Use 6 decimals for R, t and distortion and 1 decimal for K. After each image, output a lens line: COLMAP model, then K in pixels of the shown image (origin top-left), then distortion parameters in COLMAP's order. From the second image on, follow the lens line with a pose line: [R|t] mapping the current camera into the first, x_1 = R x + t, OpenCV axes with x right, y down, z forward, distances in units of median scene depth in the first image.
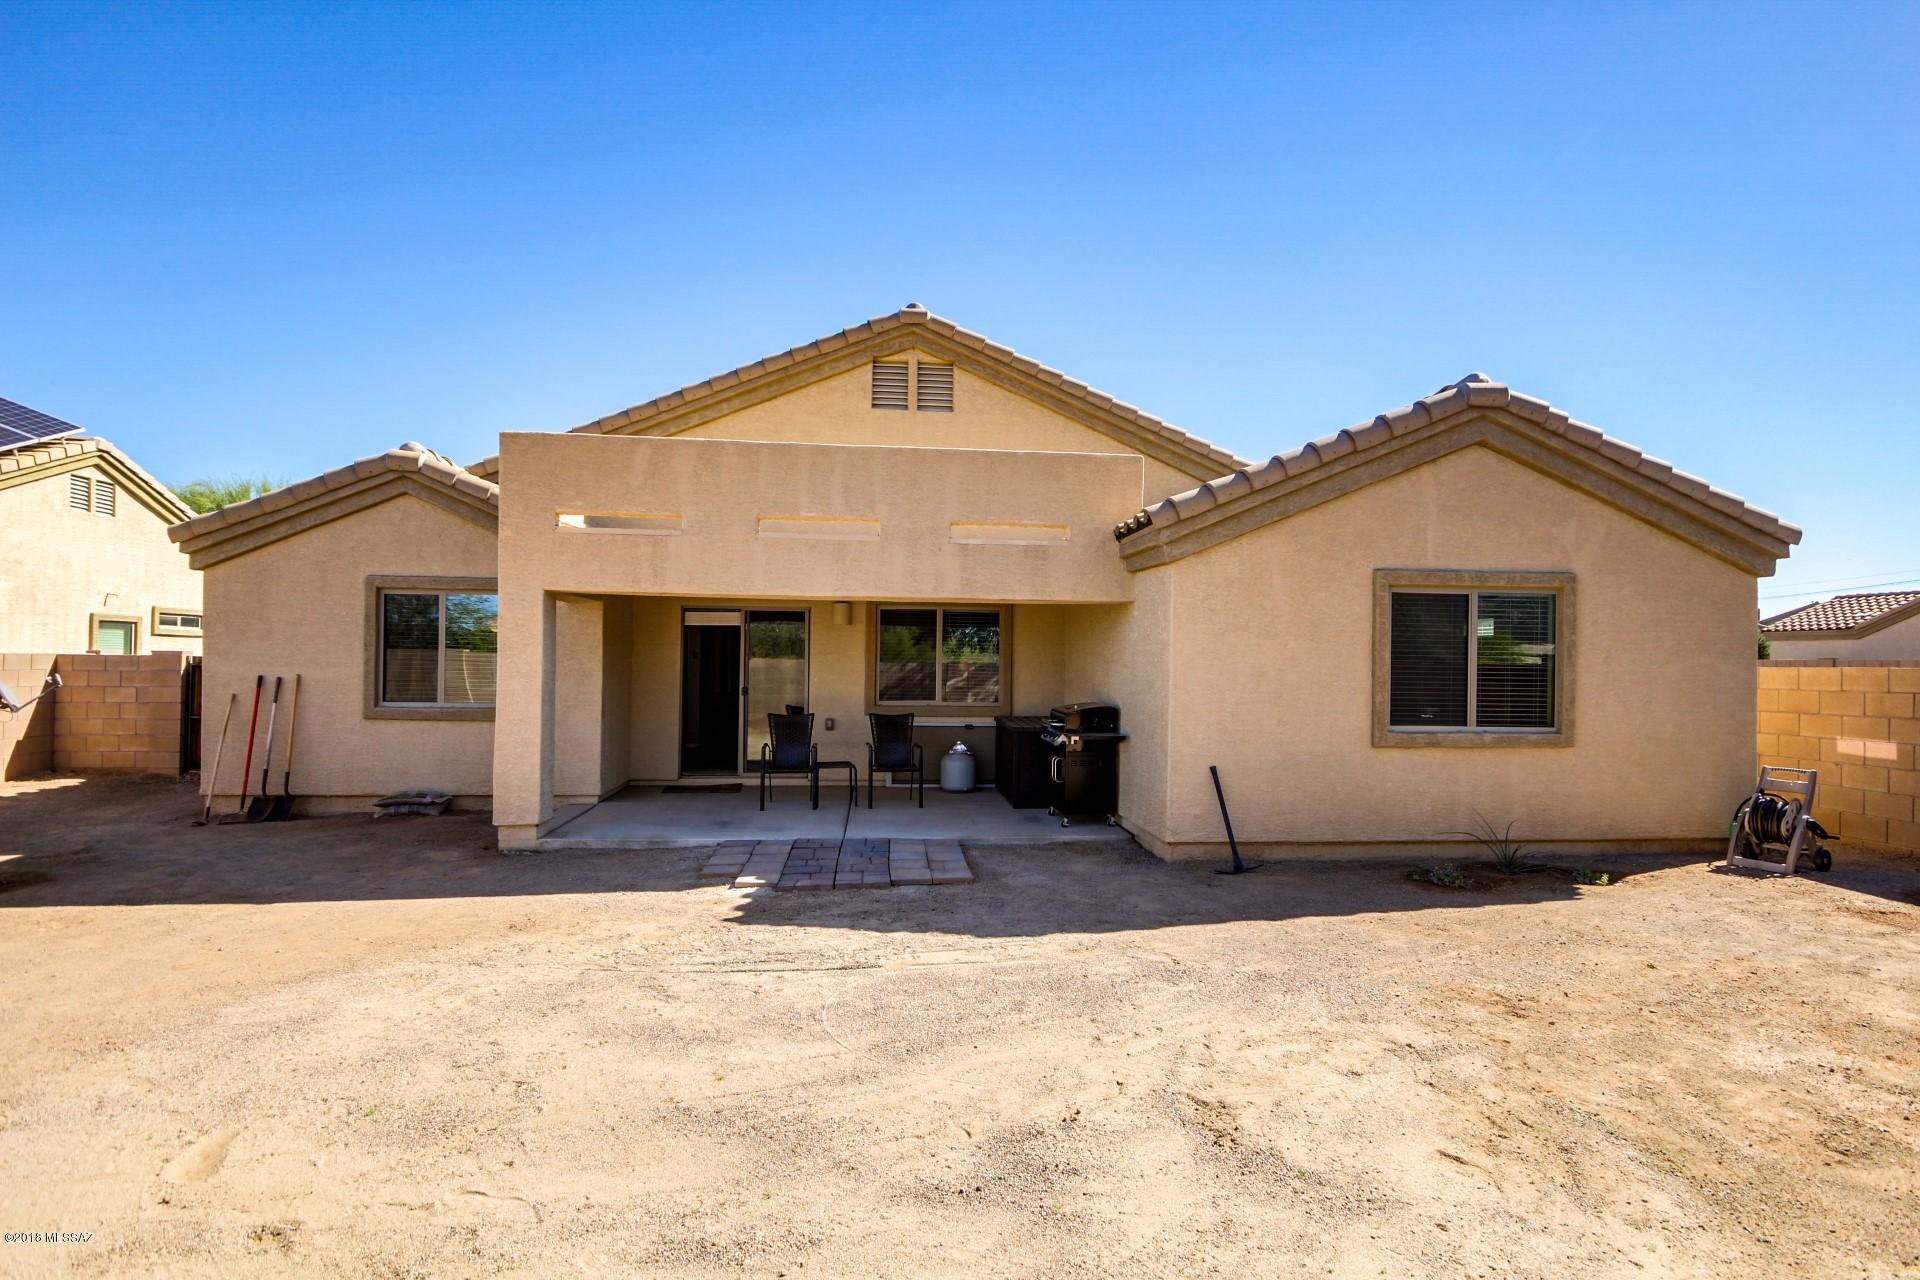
lens RADIAL K [[950.7, 0, 965.6], [0, 950.7, 656.7], [0, 0, 1]] dist [0.002475, 0.000743]
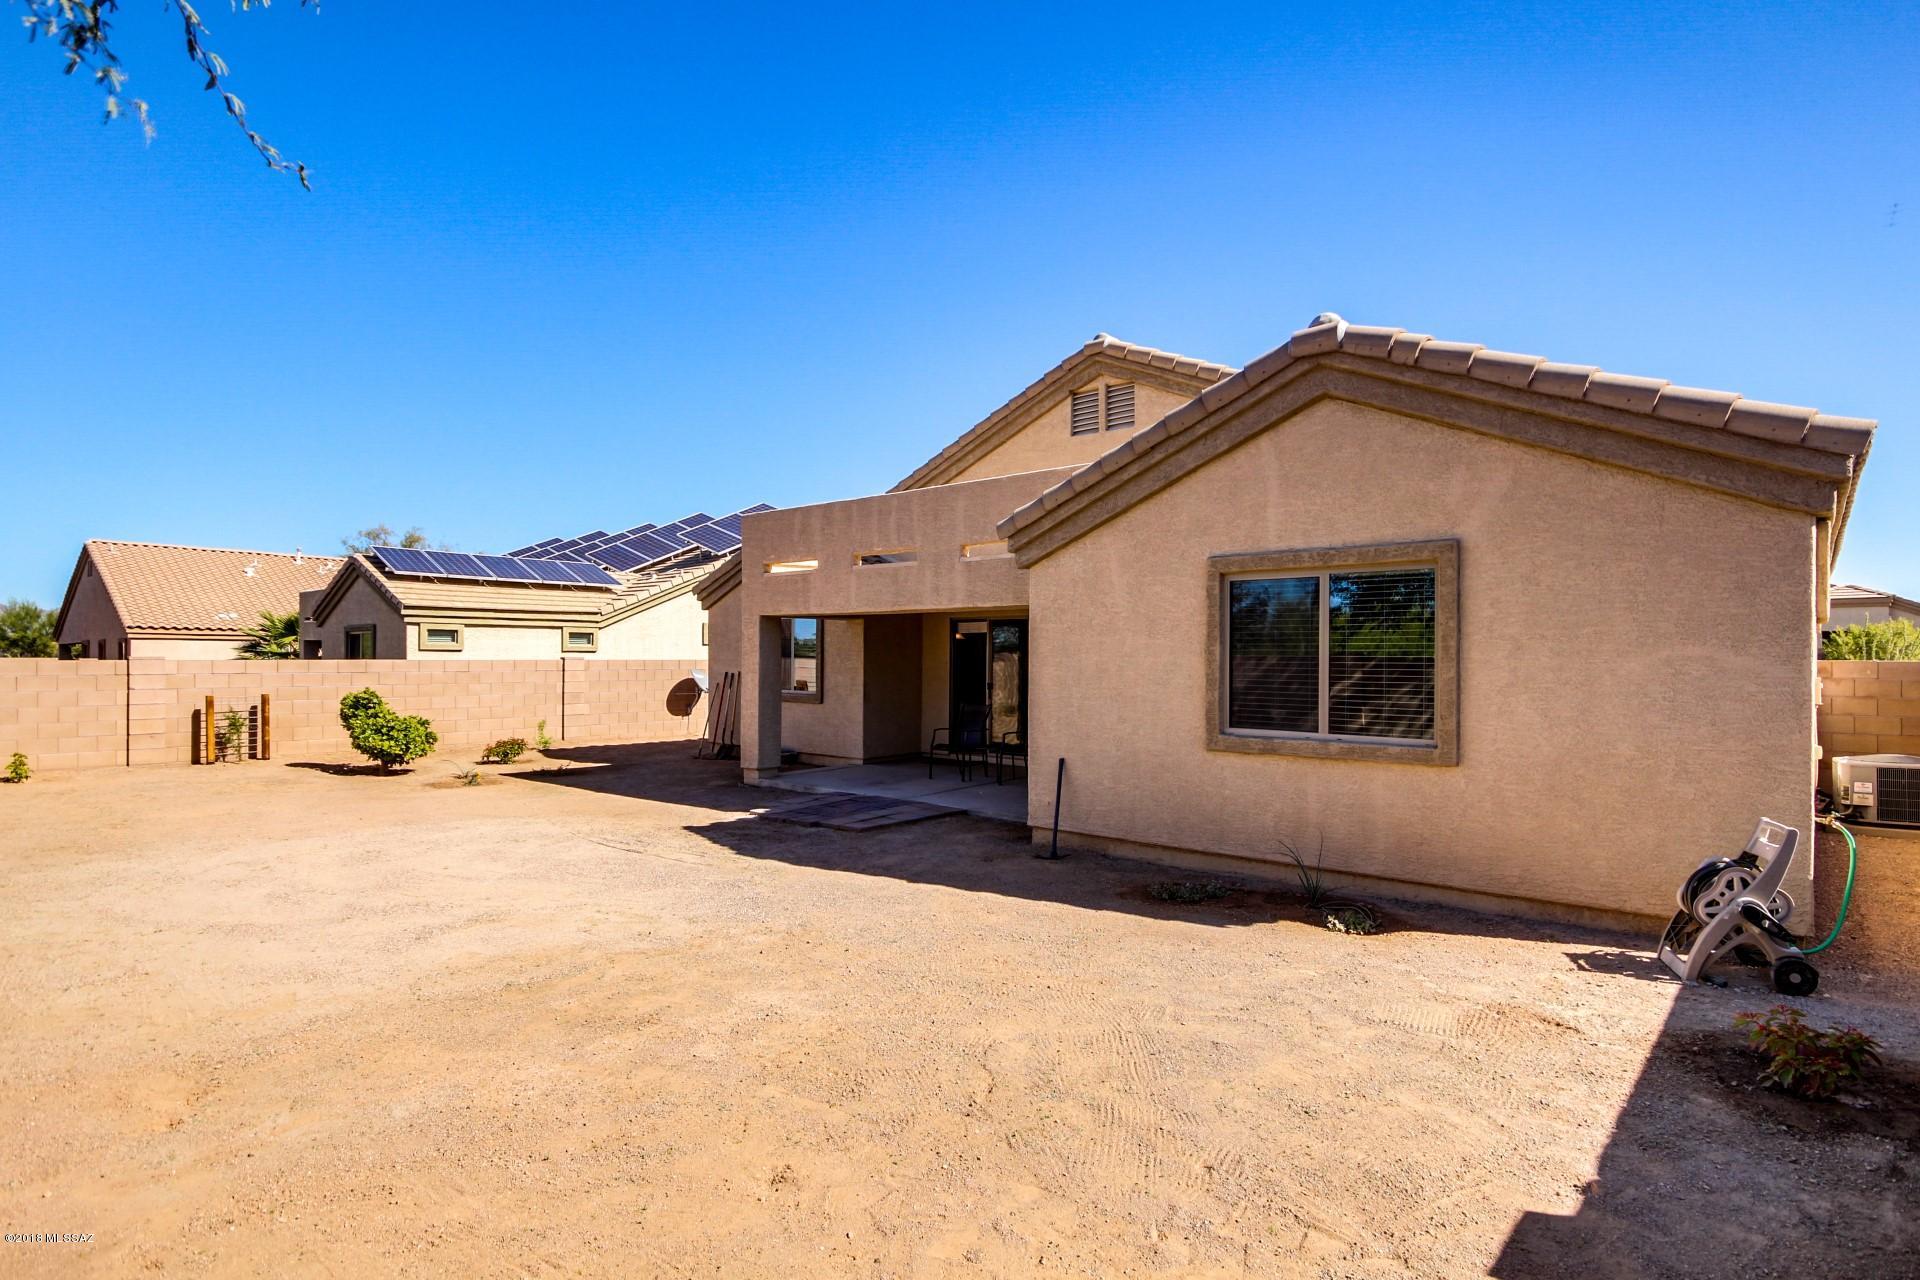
lens RADIAL K [[950.7, 0, 965.6], [0, 950.7, 656.7], [0, 0, 1]] dist [0.002475, 0.000743]
pose [[0.696330, -0.009654, -0.717657, 0.916426], [0.007496, 0.999953, -0.006177, 0.008368], [0.717683, -0.001078, 0.696369, 0.184916]]
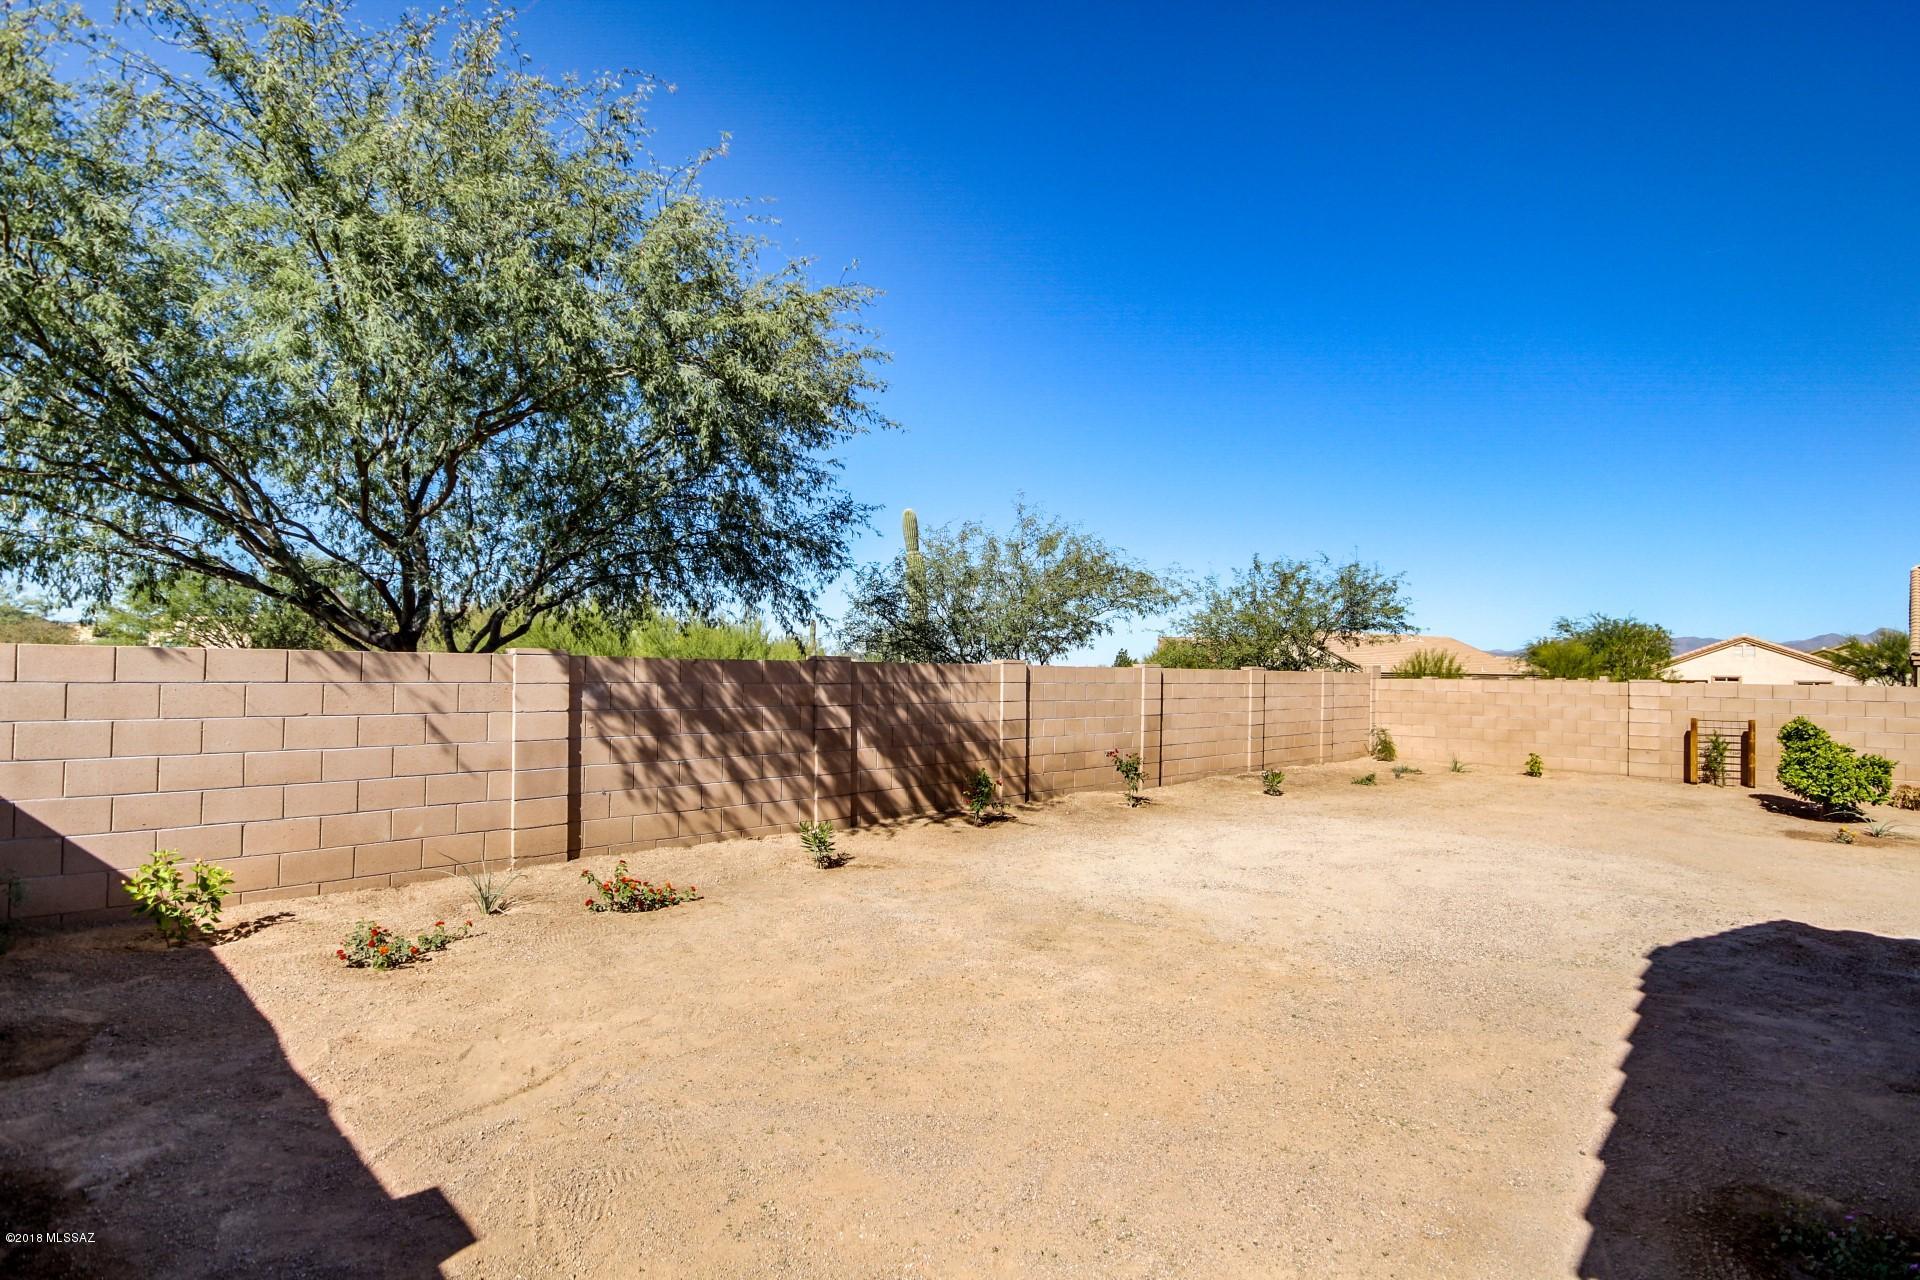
lens RADIAL K [[950.7, 0, 965.6], [0, 950.7, 656.7], [0, 0, 1]] dist [0.002475, 0.000743]
pose [[-0.767566, -0.030329, -0.640252, 0.893093], [-0.015353, 0.999463, -0.028940, 0.018765], [0.640786, -0.012384, -0.767619, 0.935255]]
